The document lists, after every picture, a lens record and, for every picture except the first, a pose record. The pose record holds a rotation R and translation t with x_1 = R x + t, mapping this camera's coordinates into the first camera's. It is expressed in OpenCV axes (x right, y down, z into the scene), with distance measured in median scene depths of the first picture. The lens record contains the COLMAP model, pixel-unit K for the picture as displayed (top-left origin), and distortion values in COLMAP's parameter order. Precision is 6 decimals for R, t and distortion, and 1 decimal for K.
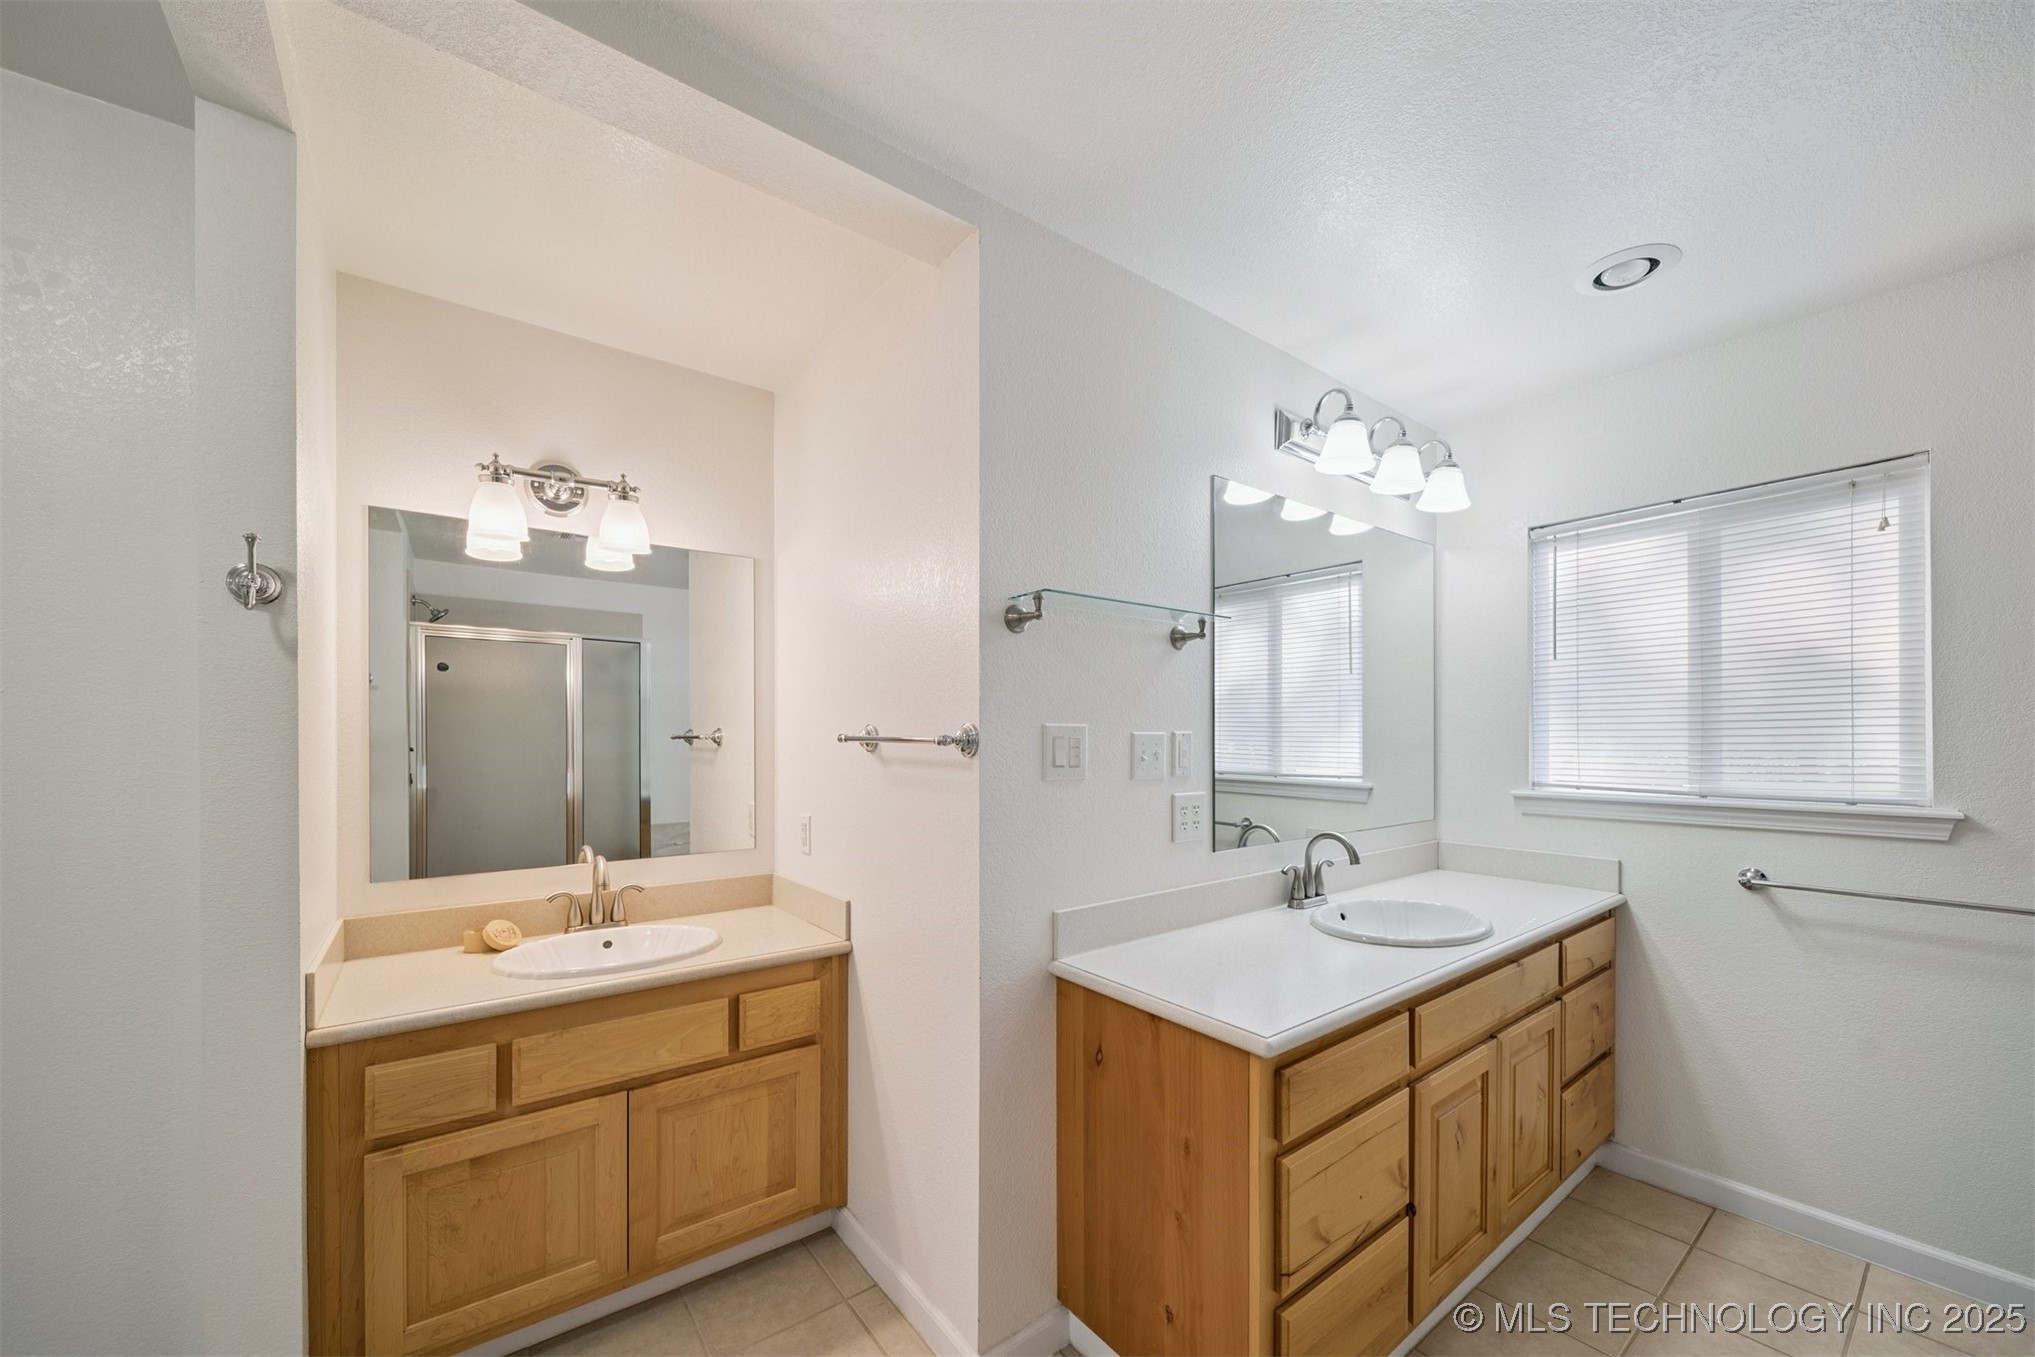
lens RADIAL K [[733.5, 0, 1006.5], [0, 733.5, 746.2], [0, 0, 1]] dist [-0.002019, -0.000860]
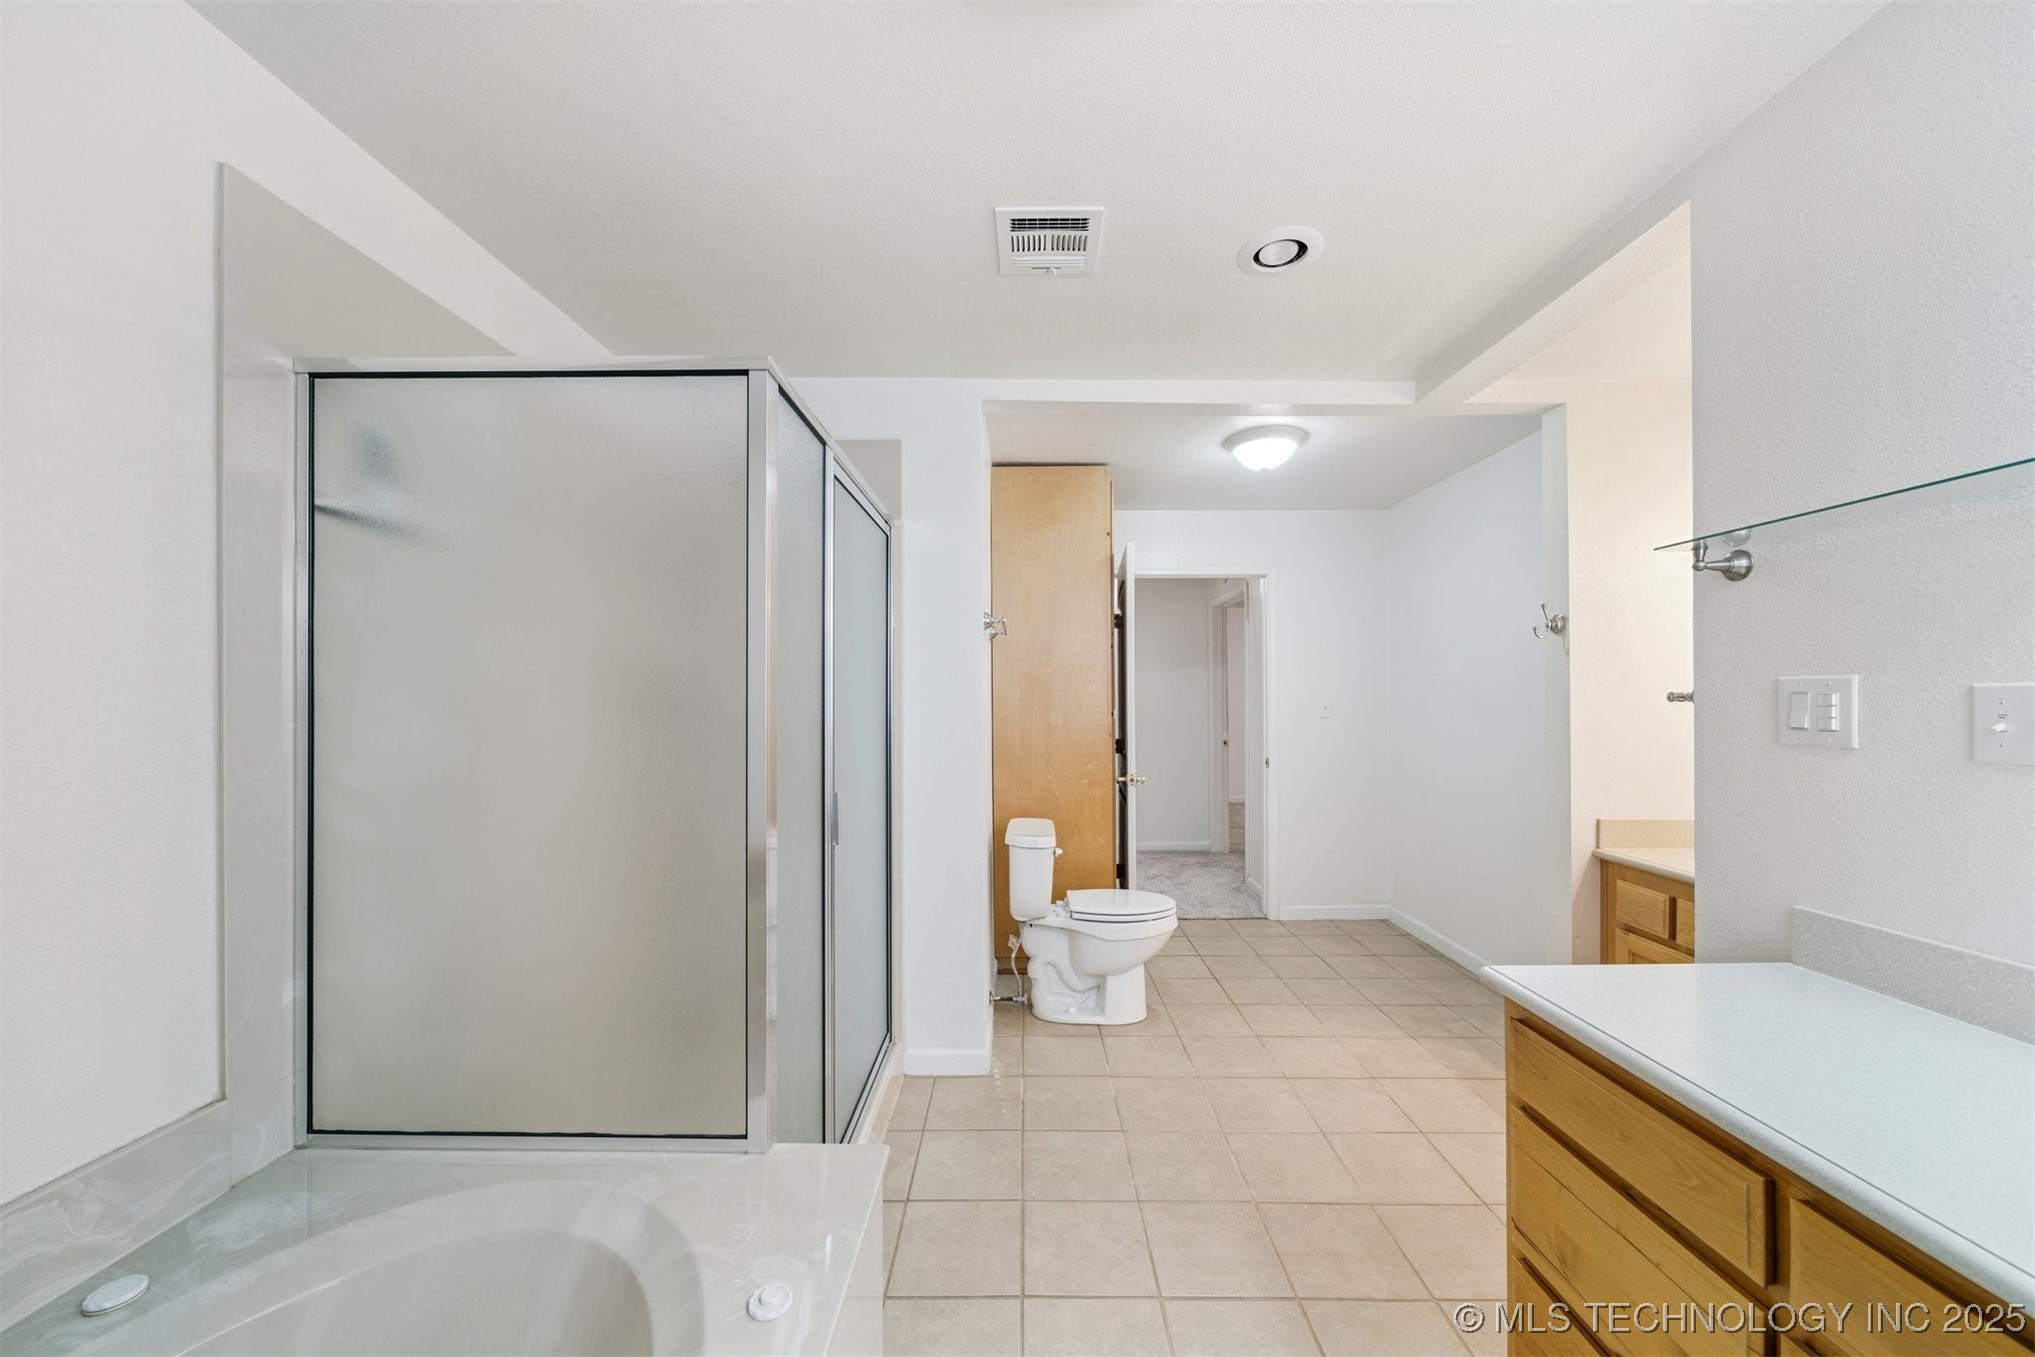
lens RADIAL K [[733.5, 0, 1018.4], [0, 733.5, 690.6], [0, 0, 1]] dist [-0.002019, -0.000860]
pose [[-0.609291, -0.003876, -0.792938, 1.415557], [0.001619, 0.999980, -0.006132, -0.013479], [0.792945, -0.005020, -0.609272, 0.909894]]
